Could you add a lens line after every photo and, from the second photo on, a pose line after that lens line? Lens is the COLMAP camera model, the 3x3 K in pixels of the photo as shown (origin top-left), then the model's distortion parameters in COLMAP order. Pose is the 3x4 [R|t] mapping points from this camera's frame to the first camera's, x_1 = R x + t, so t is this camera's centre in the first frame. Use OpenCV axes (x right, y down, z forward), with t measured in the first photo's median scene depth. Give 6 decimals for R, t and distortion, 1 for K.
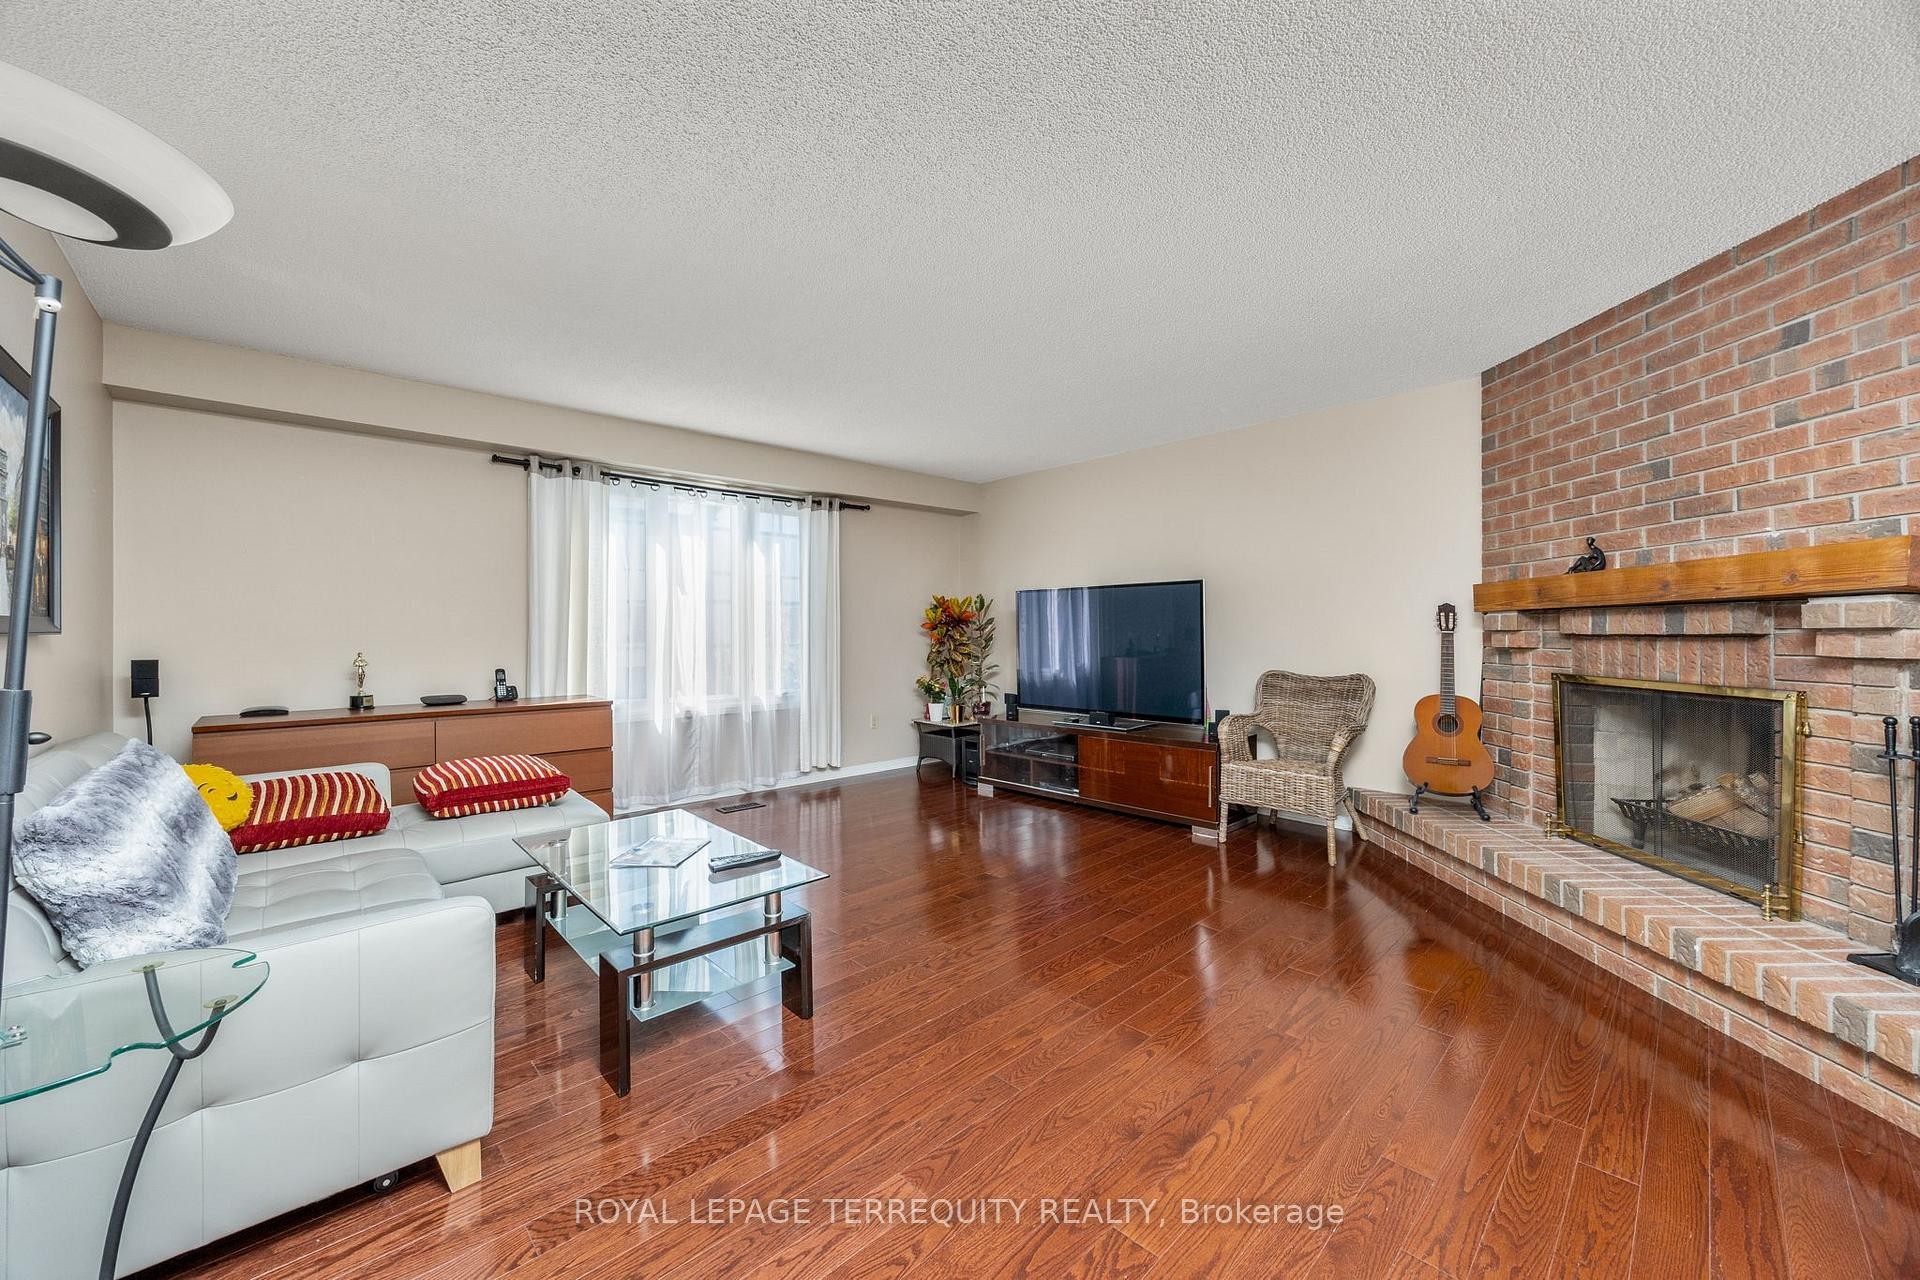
lens RADIAL K [[744.6, 0, 966.7], [0, 744.6, 630.8], [0, 0, 1]] dist [0.001023, -0.000036]
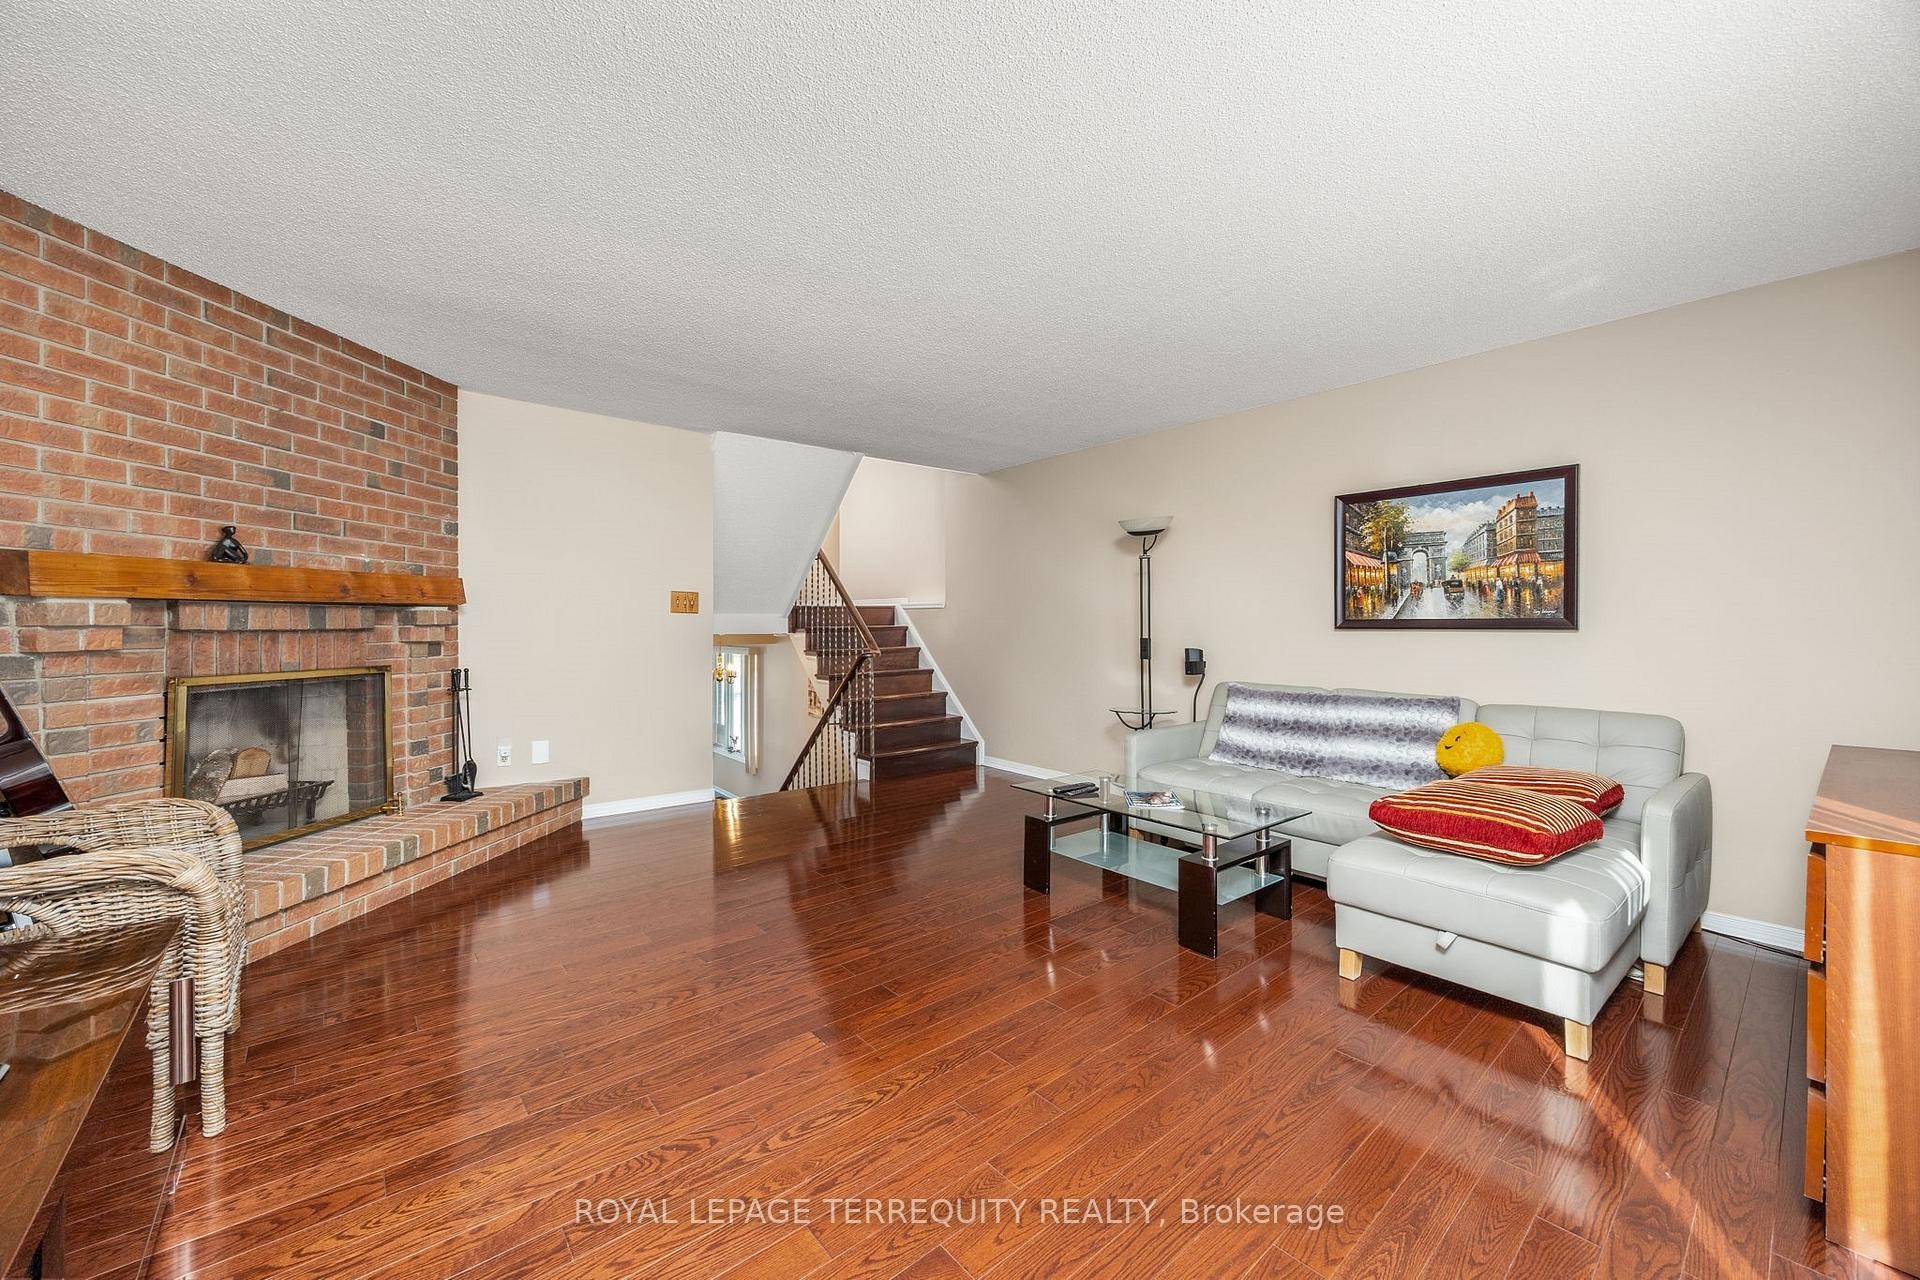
lens RADIAL K [[744.6, 0, 966.7], [0, 744.6, 630.8], [0, 0, 1]] dist [0.001023, -0.000036]
pose [[-0.997641, -0.003473, 0.068565, -0.156097], [-0.002916, 0.999962, 0.008228, -0.004951], [-0.068590, 0.008008, -0.997613, 2.028713]]
